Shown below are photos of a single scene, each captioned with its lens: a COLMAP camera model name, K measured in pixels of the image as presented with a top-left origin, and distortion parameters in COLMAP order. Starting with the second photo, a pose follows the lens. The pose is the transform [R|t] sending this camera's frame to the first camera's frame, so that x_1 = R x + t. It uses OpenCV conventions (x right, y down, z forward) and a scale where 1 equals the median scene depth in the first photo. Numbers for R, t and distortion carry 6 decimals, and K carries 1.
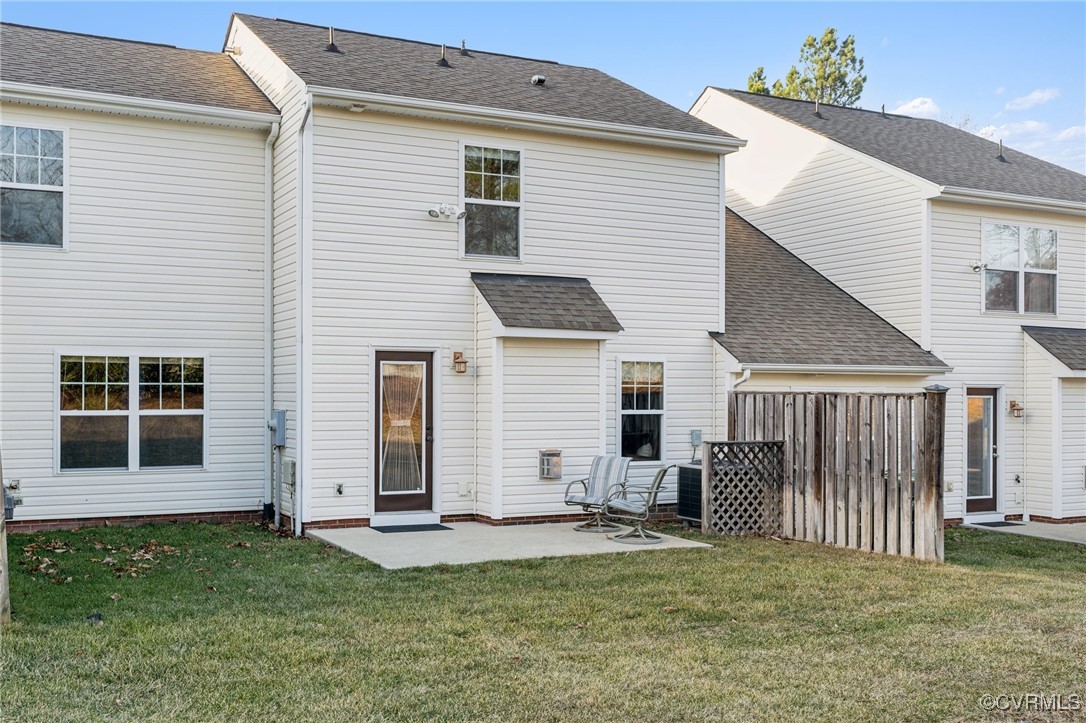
lens RADIAL K [[1084.3, 0, 542.8], [0, 1084.3, 398.8], [0, 0, 1]] dist [-0.002338, 0.001675]
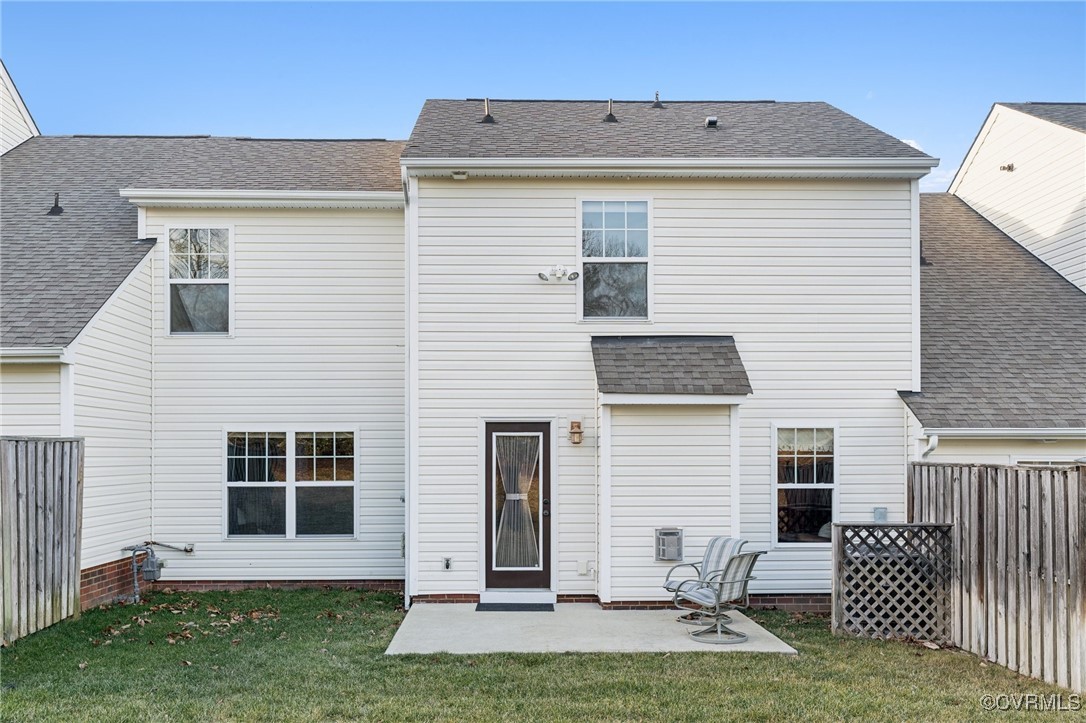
lens RADIAL K [[1027.2, 0, 542.0], [0, 1027.2, 452.6], [0, 0, 1]] dist [0.003524, -0.014624]
pose [[0.903970, -0.006043, -0.427553, 0.280592], [0.002101, 0.999951, -0.009691, -0.007842], [0.427590, 0.007862, 0.903939, 0.185400]]
